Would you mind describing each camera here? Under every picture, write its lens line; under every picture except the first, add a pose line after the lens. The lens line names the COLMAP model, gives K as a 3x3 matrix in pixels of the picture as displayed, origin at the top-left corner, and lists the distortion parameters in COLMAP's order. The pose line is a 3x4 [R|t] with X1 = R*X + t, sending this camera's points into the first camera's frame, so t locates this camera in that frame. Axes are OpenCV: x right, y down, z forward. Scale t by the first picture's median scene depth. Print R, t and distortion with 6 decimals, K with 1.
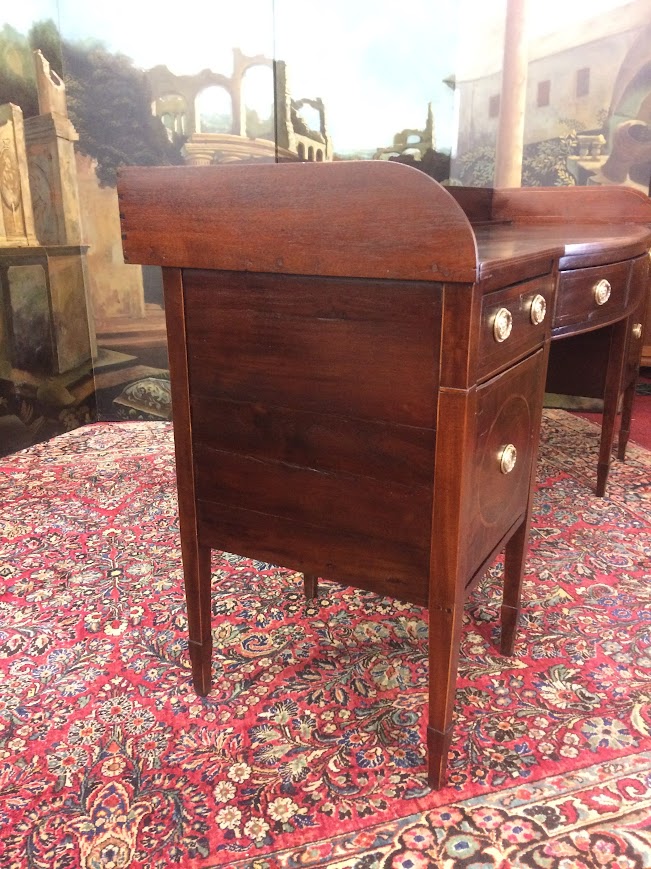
lens RADIAL K [[739.6, 0, 329.9], [0, 739.6, 433.2], [0, 0, 1]] dist [0.114693, -0.168871]
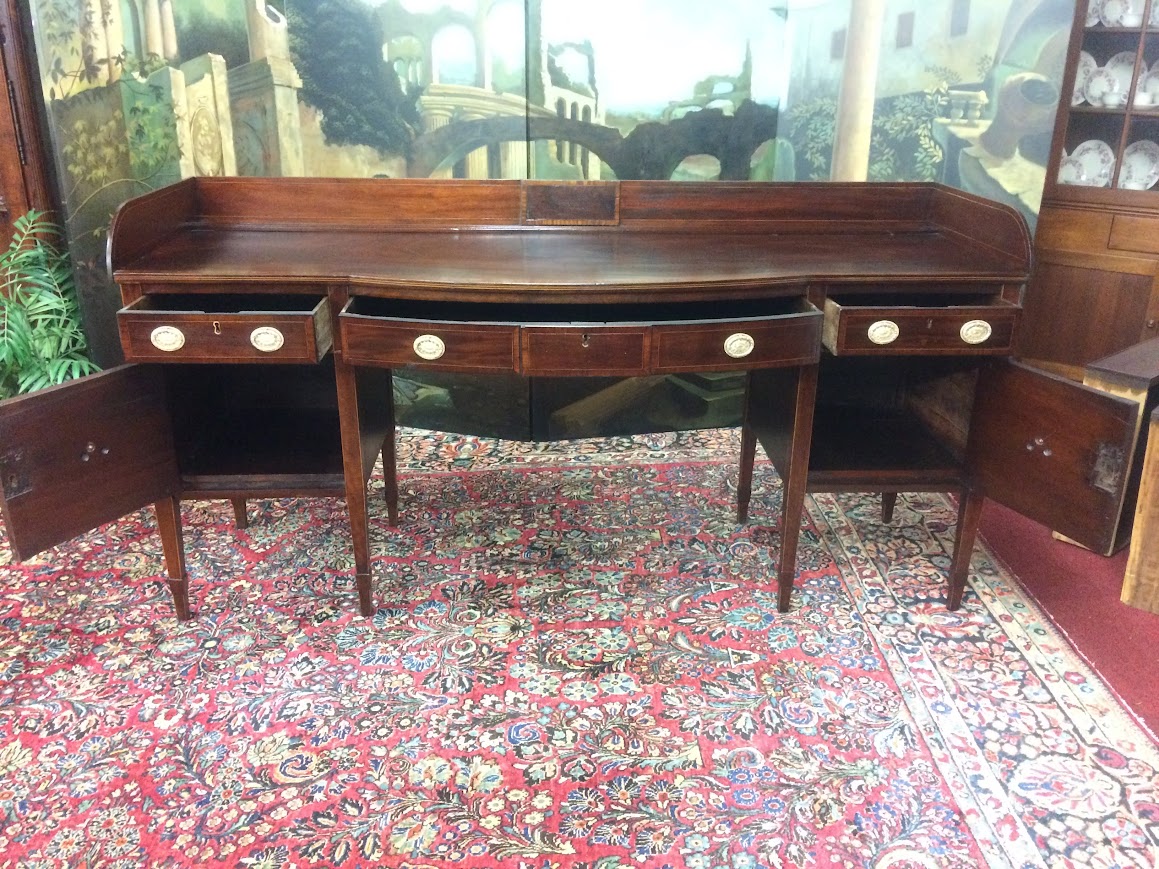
lens RADIAL K [[983.7, 0, 583.8], [0, 983.7, 434.9], [0, 0, 1]] dist [0.123081, -0.189841]
pose [[0.971038, 0.098744, -0.217565, 0.250299], [-0.082913, 0.993280, 0.080752, -0.127478], [0.224077, -0.060374, 0.972700, -0.025029]]
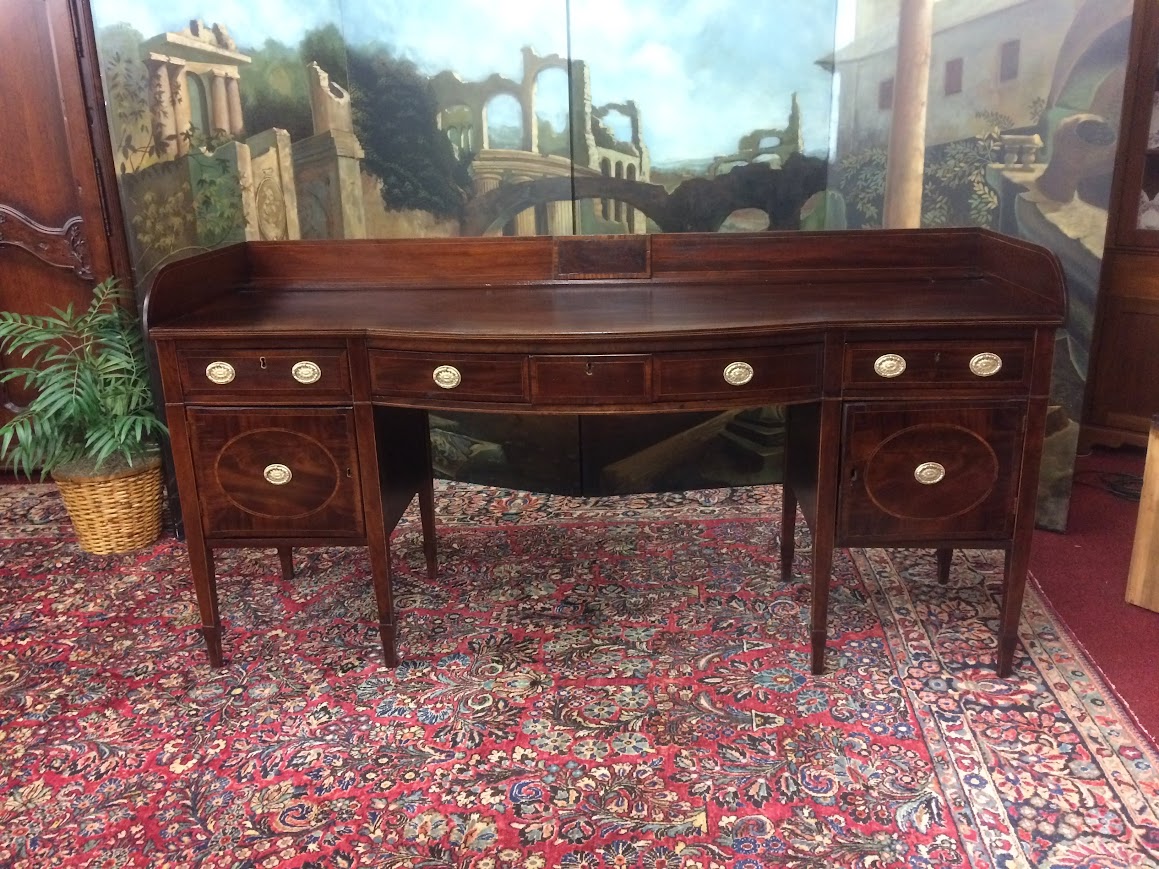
lens RADIAL K [[982.5, 0, 583.8], [0, 982.5, 435.3], [0, 0, 1]] dist [0.124588, -0.191584]
pose [[0.939348, 0.081860, -0.333053, 0.321363], [-0.077380, 0.996644, 0.026717, -0.123532], [0.334122, 0.000675, 0.942530, 0.002486]]
